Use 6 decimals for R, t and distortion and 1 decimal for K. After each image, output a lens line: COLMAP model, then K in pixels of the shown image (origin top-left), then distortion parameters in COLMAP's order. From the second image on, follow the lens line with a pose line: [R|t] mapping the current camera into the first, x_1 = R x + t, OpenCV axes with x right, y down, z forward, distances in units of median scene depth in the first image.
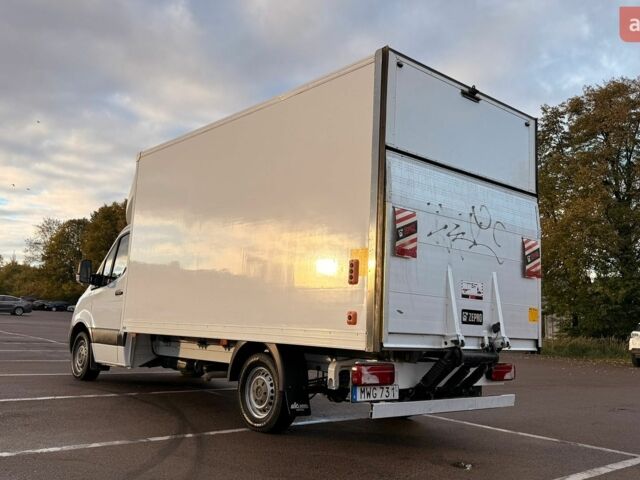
lens RADIAL K [[607.6, 0, 315.7], [0, 607.6, 233.1], [0, 0, 1]] dist [0.026902, 0.000000]
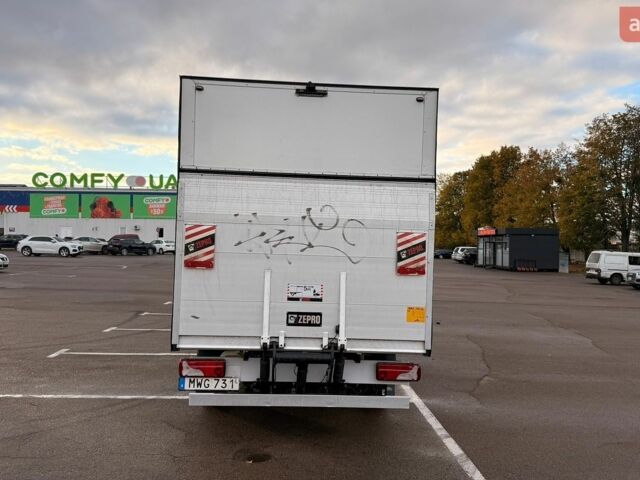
lens RADIAL K [[607.6, 0, 325.5], [0, 607.6, 239.1], [0, 0, 1]] dist [0.026902, 0.000000]
pose [[0.795659, -0.032643, -0.604864, 0.830815], [0.094948, 0.992925, 0.071312, -0.058812], [0.598257, -0.114170, 0.793129, 0.213175]]
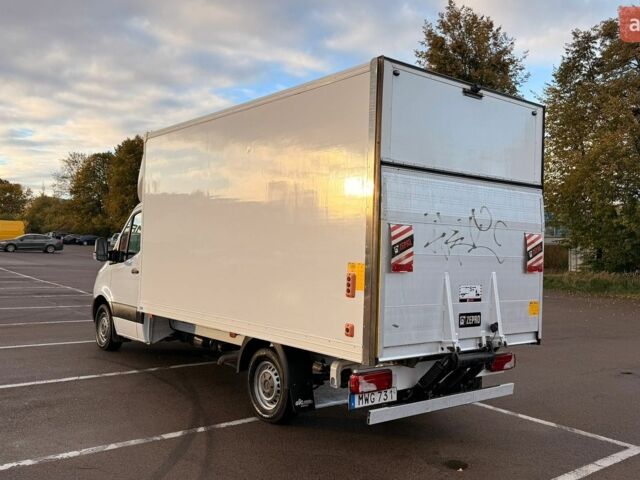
lens RADIAL K [[607.6, 0, 320.0], [0, 607.6, 235.7], [0, 0, 1]] dist [0.026902, 0.000000]
pose [[0.999199, -0.015414, -0.036930, 0.041722], [0.019972, 0.991776, 0.126420, -0.125198], [0.034678, -0.127057, 0.991289, -0.003253]]
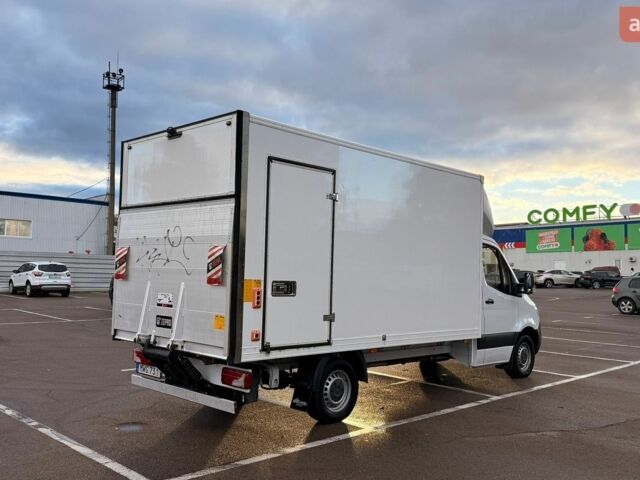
lens RADIAL K [[607.6, 0, 318.5], [0, 607.6, 231.6], [0, 0, 1]] dist [0.026902, 0.000000]
pose [[0.079999, -0.108465, -0.990876, 1.397212], [0.128964, 0.986834, -0.097611, 0.109272], [0.988417, -0.119978, 0.092933, 1.118526]]
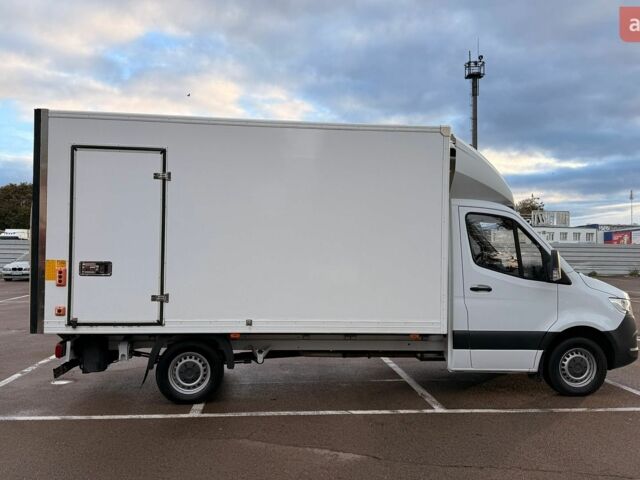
lens RADIAL K [[607.6, 0, 323.4], [0, 607.6, 239.8], [0, 0, 1]] dist [0.026902, 0.000000]
pose [[-0.562766, -0.065507, -0.824016, 0.982083], [0.089116, 0.986237, -0.139265, 0.253221], [0.821798, -0.151807, -0.549183, 2.236079]]
